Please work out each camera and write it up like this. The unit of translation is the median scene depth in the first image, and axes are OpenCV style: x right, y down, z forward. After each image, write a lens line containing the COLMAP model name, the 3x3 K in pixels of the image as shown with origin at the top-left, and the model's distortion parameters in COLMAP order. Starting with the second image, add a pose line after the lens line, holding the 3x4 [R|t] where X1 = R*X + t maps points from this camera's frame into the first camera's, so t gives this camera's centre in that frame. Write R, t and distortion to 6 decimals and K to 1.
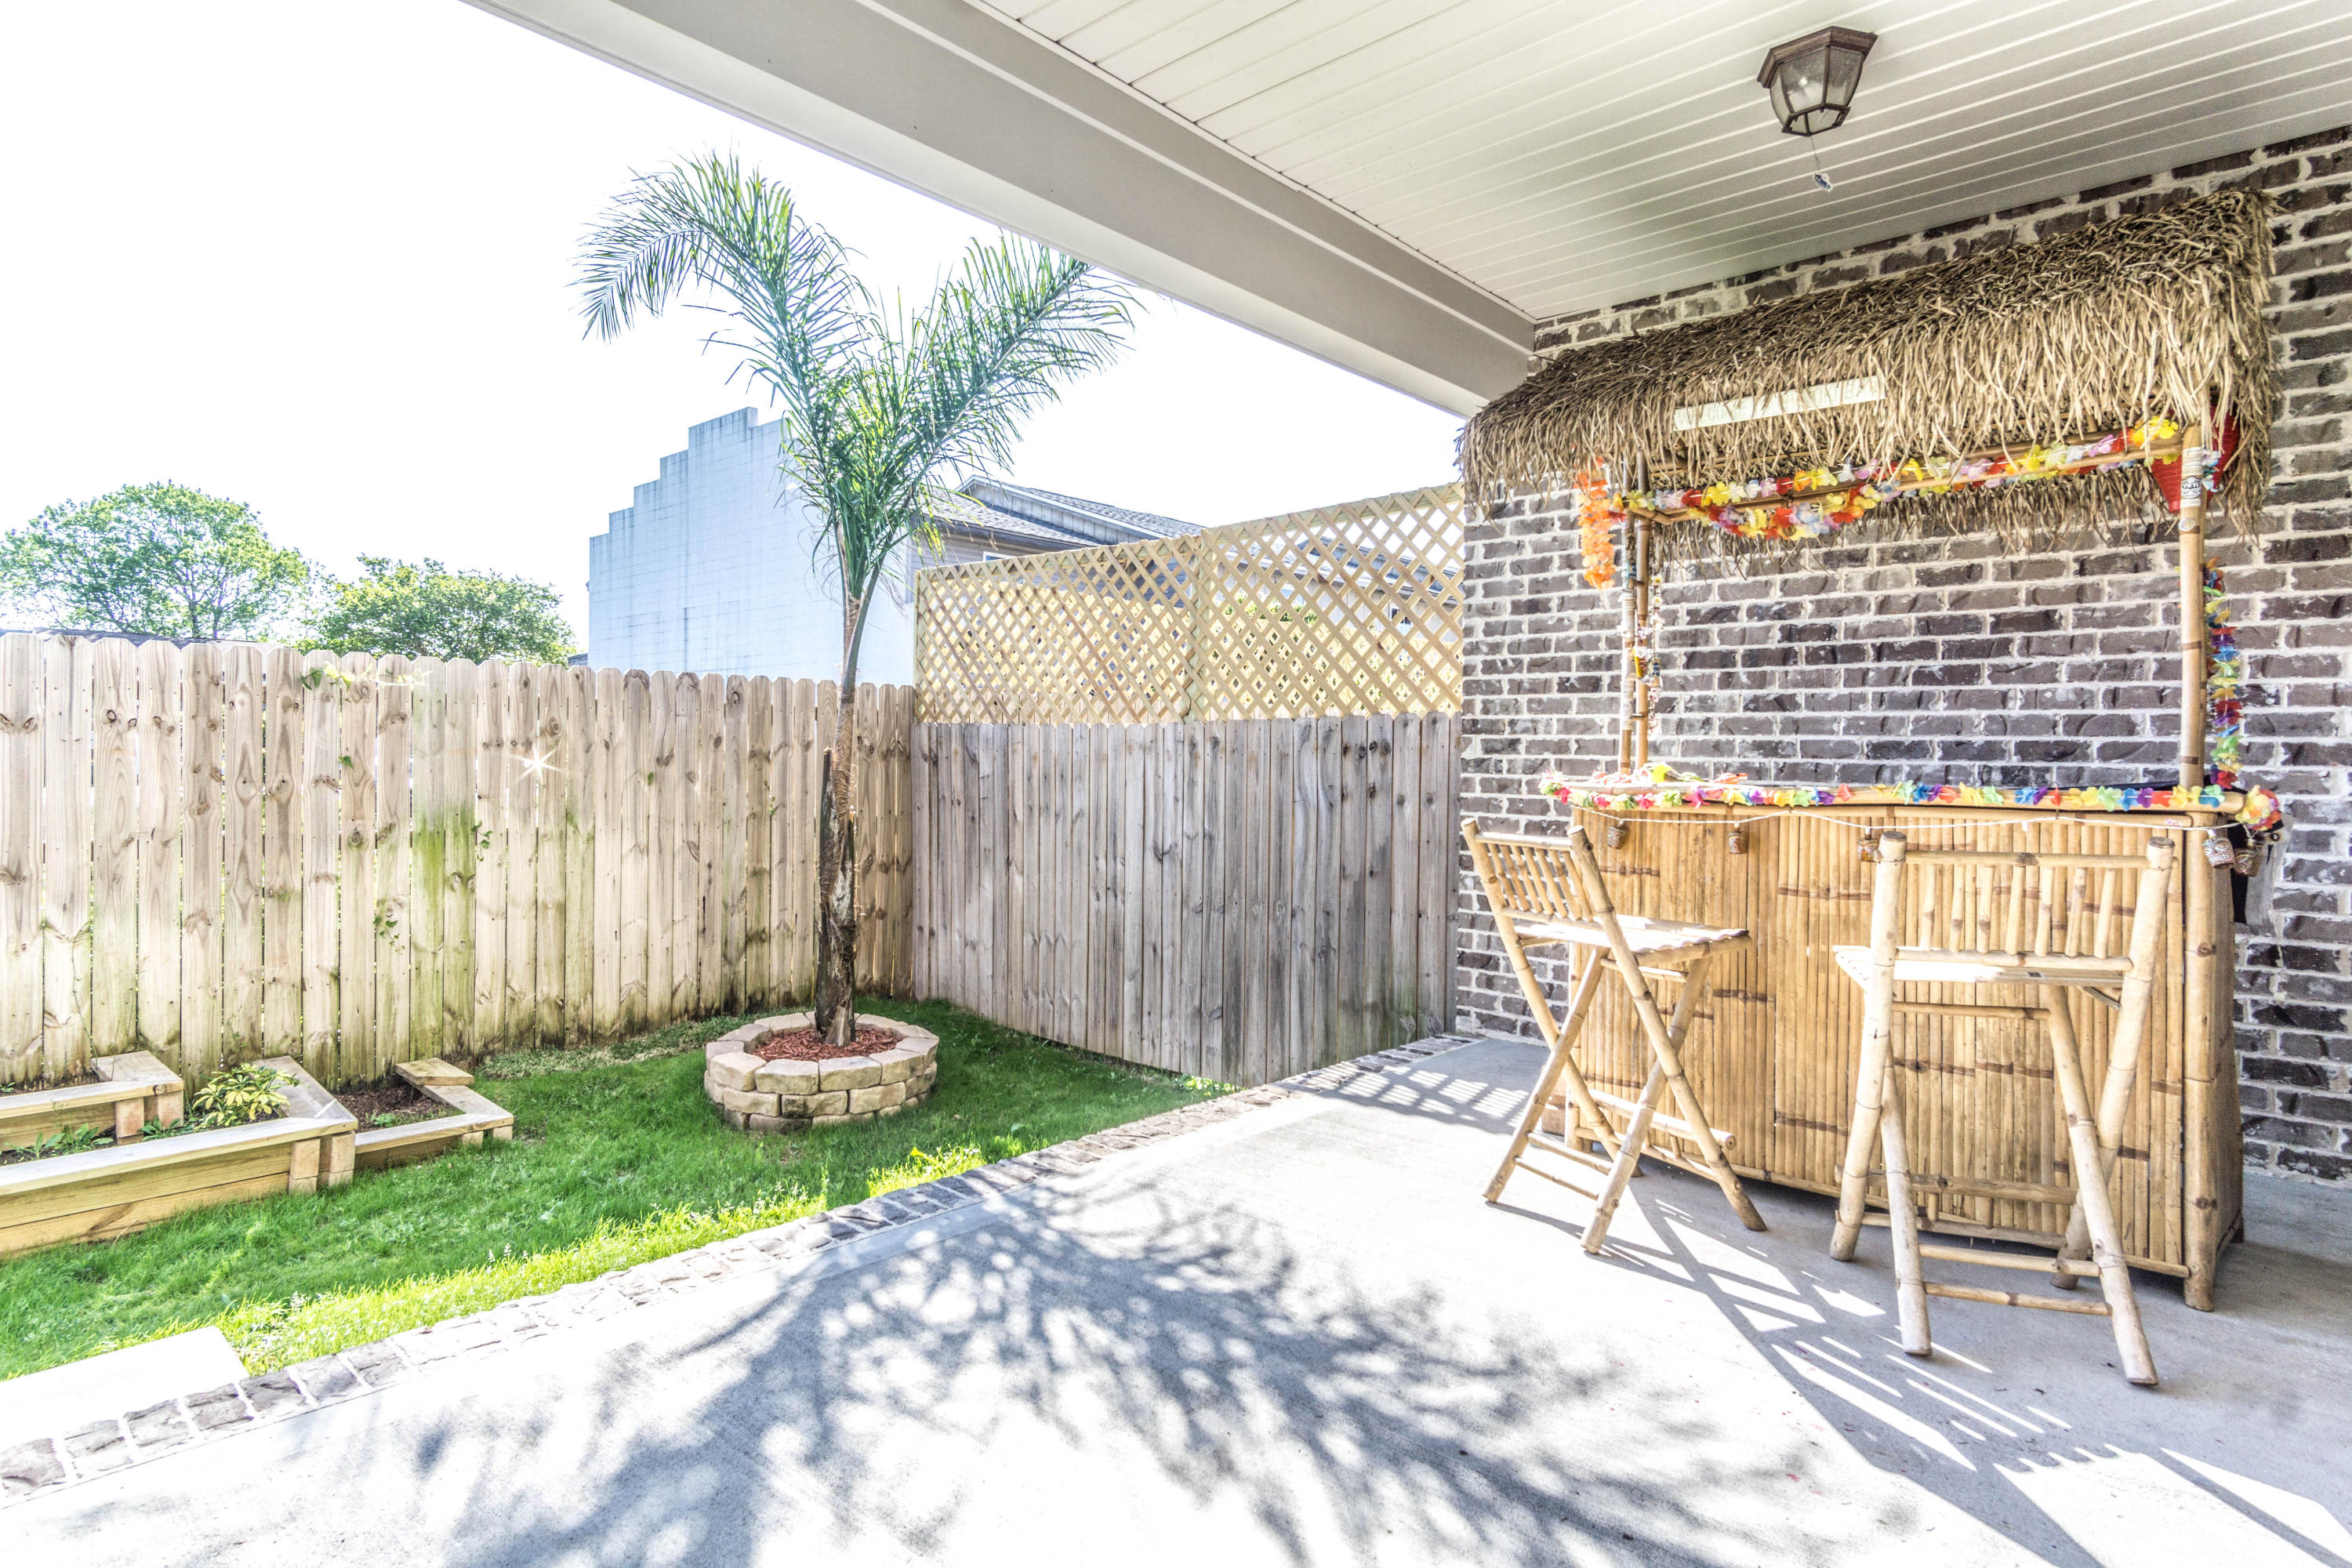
lens RADIAL K [[1260.6, 0, 1173.6], [0, 1260.6, 771.9], [0, 0, 1]] dist [0.005267, 0.002834]
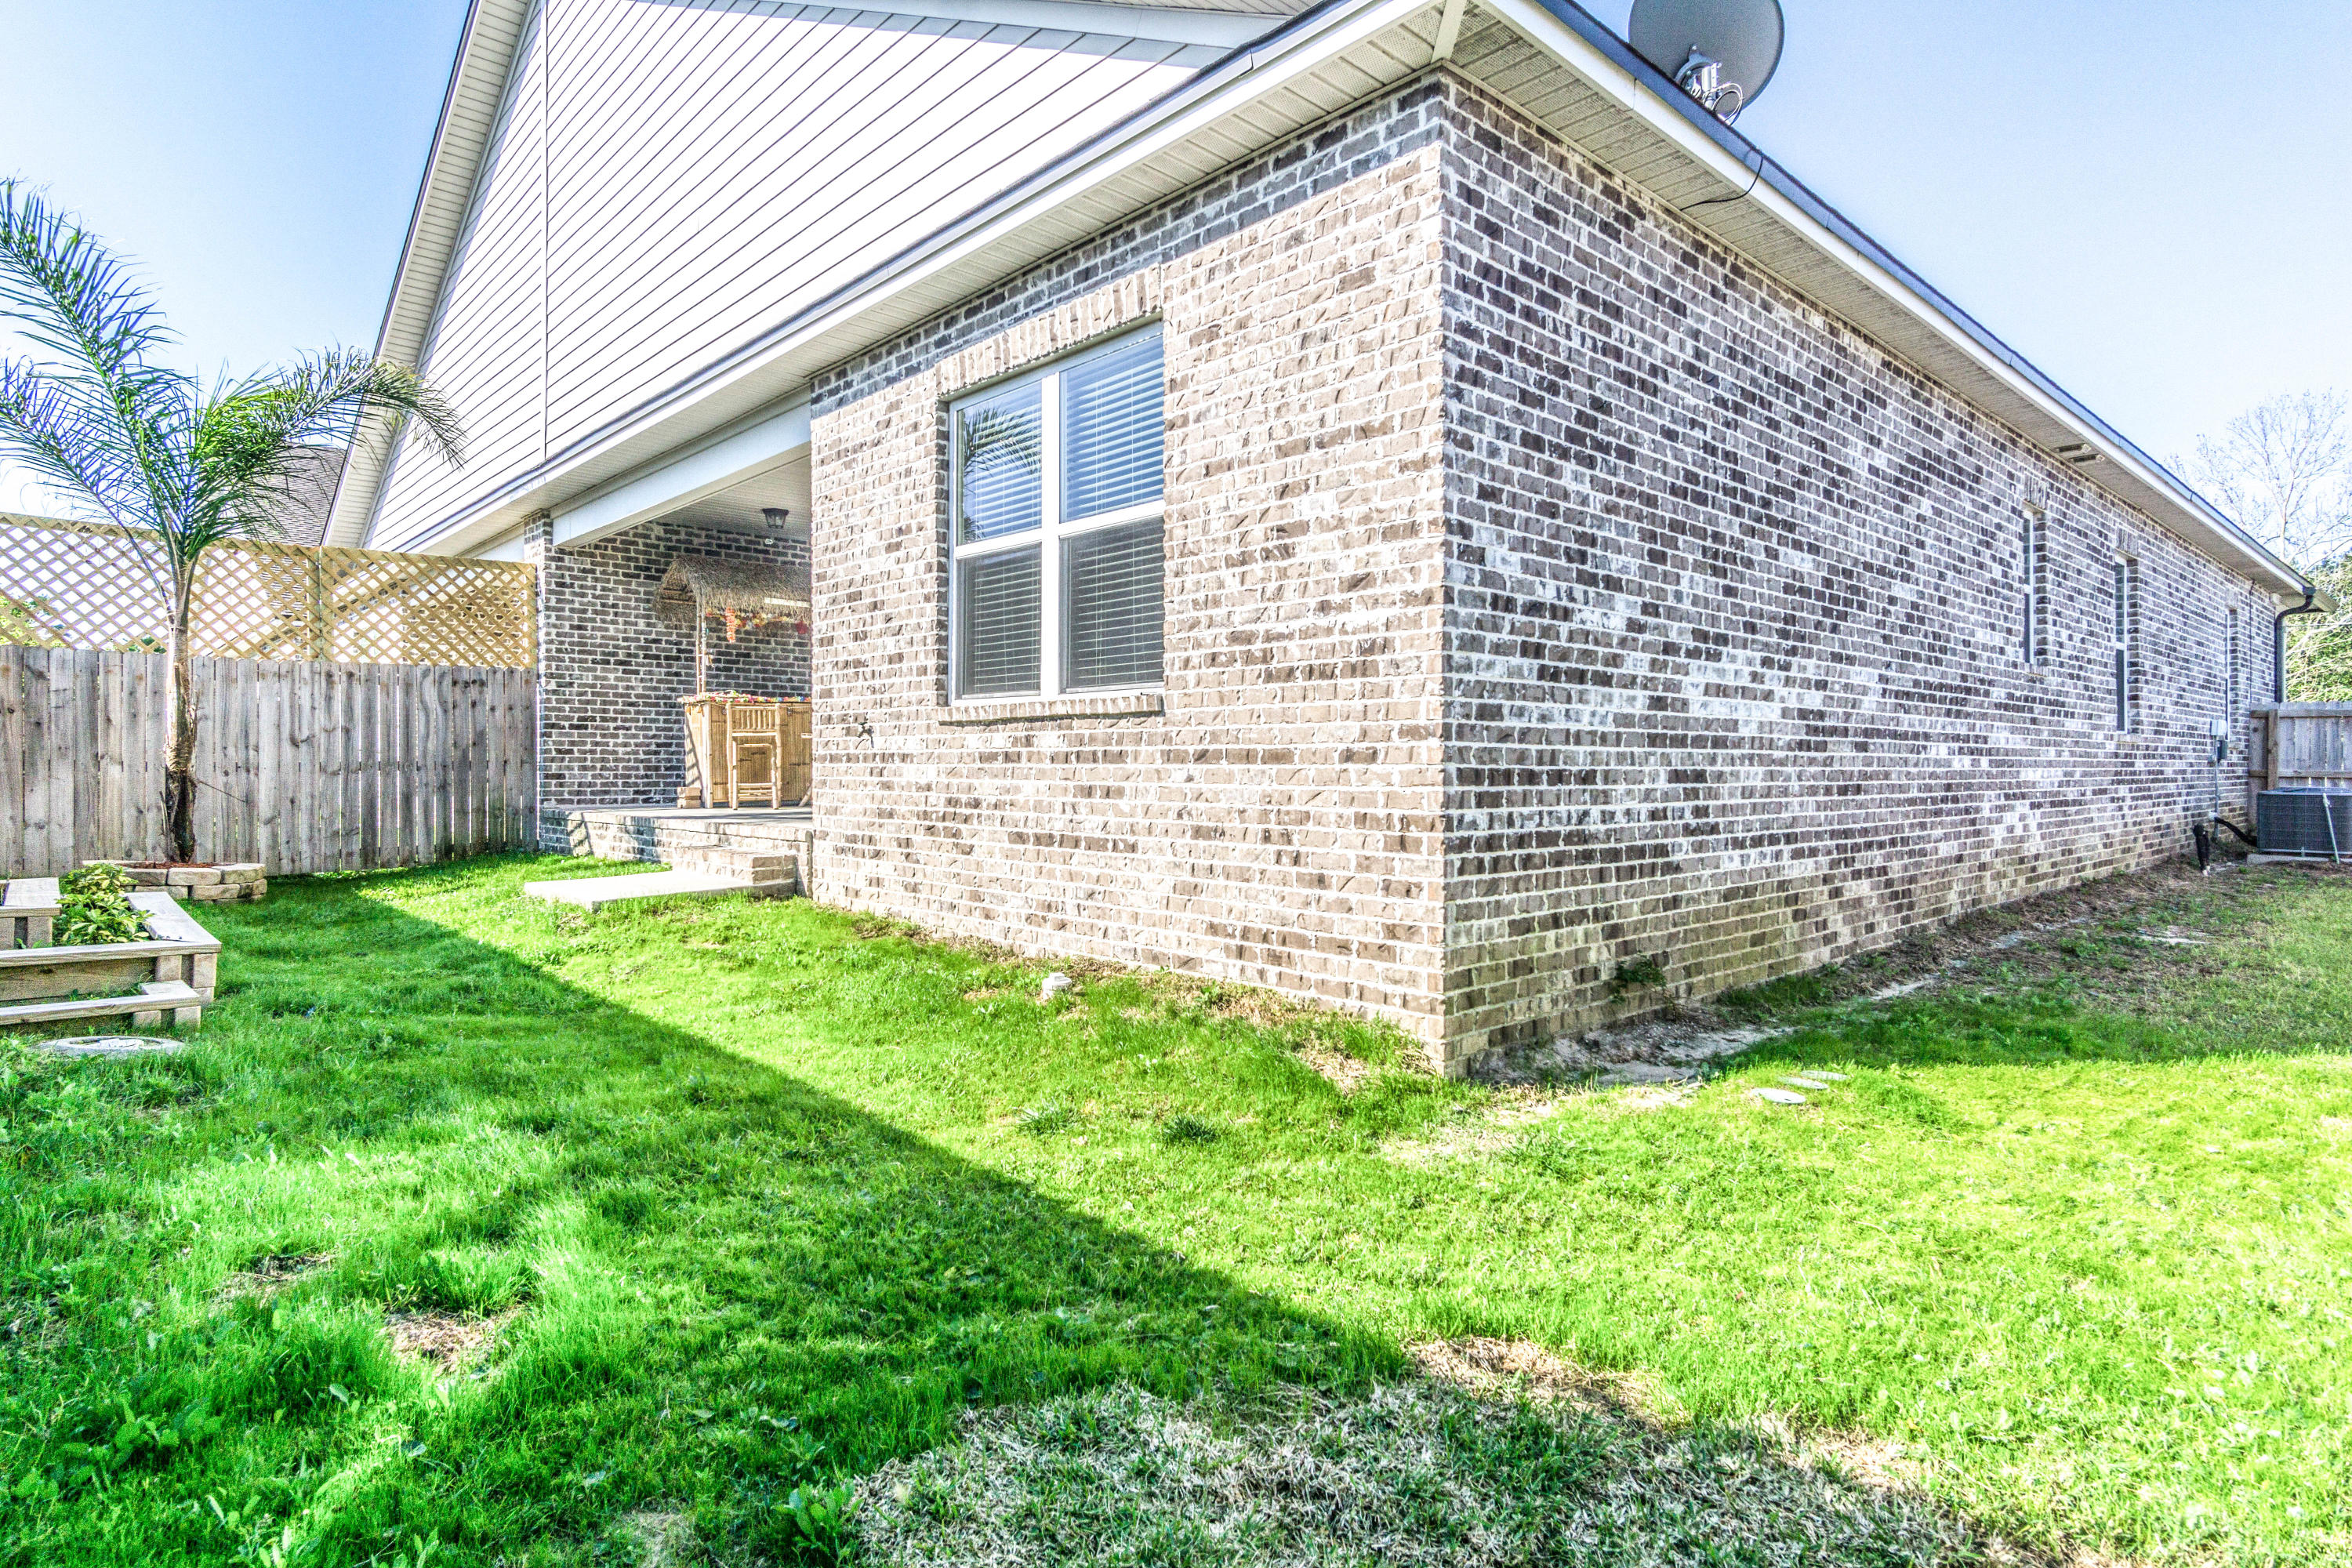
lens RADIAL K [[1260.6, 0, 1174.2], [0, 1260.6, 775.3], [0, 0, 1]] dist [0.005267, 0.002834]
pose [[0.073504, -0.019684, 0.997101, -2.357952], [0.011801, 0.999752, 0.018867, 0.138283], [-0.997225, 0.010380, 0.073718, -0.363537]]
